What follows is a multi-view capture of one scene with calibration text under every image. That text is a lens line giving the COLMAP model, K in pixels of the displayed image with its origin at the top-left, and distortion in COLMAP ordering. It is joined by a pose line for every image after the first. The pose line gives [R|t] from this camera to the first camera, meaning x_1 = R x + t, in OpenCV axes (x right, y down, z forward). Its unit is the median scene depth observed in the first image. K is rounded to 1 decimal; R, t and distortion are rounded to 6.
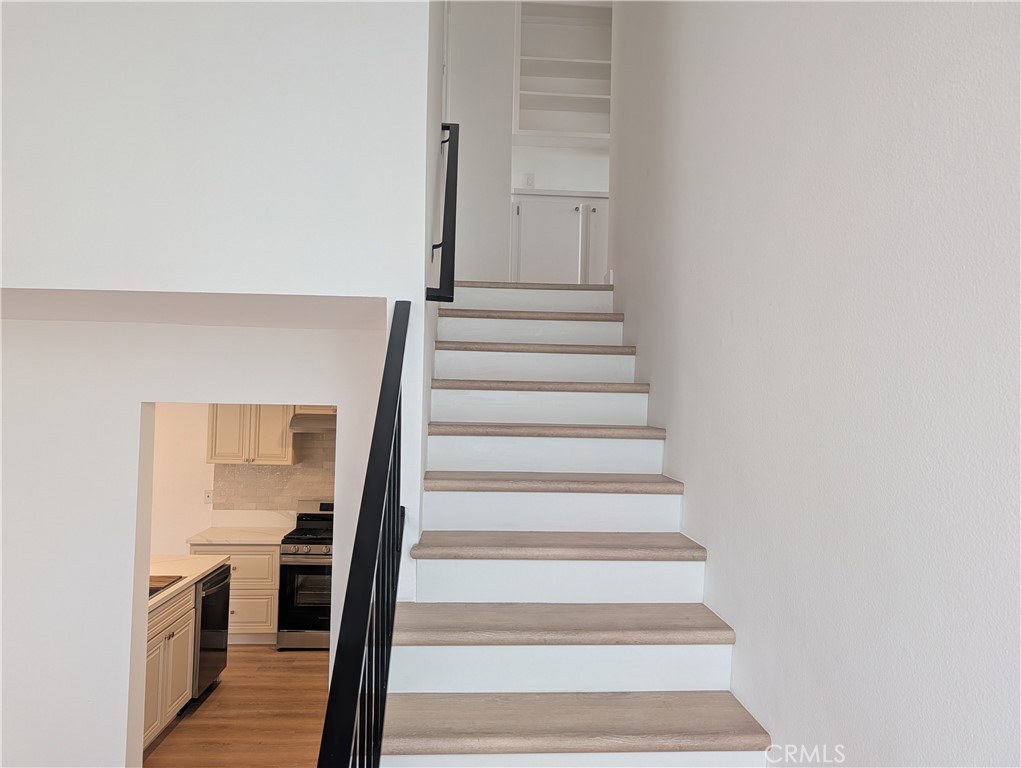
lens RADIAL K [[740.3, 0, 509.0], [0, 740.3, 384.8], [0, 0, 1]] dist [0.029593, -0.026543]
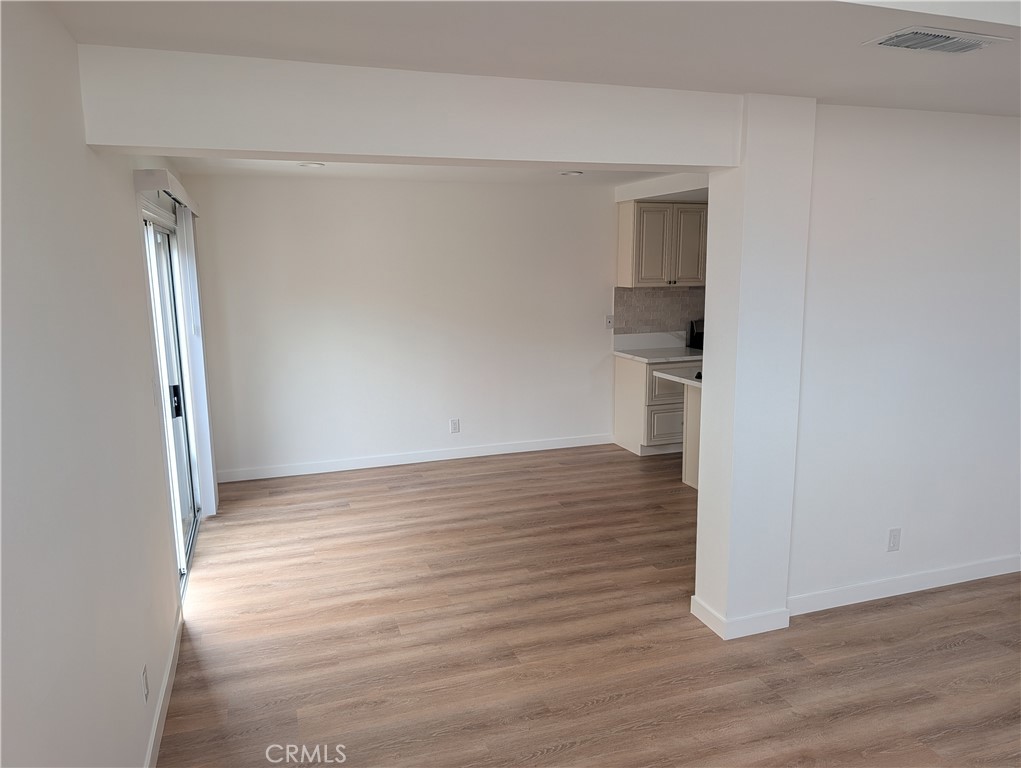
lens RADIAL K [[740.3, 0, 501.3], [0, 740.3, 392.0], [0, 0, 1]] dist [0.029593, -0.026543]
pose [[0.964706, -0.079886, 0.250920, -0.833514], [0.025050, 0.976392, 0.214547, 0.021912], [-0.262136, -0.200689, 0.943933, 0.053868]]
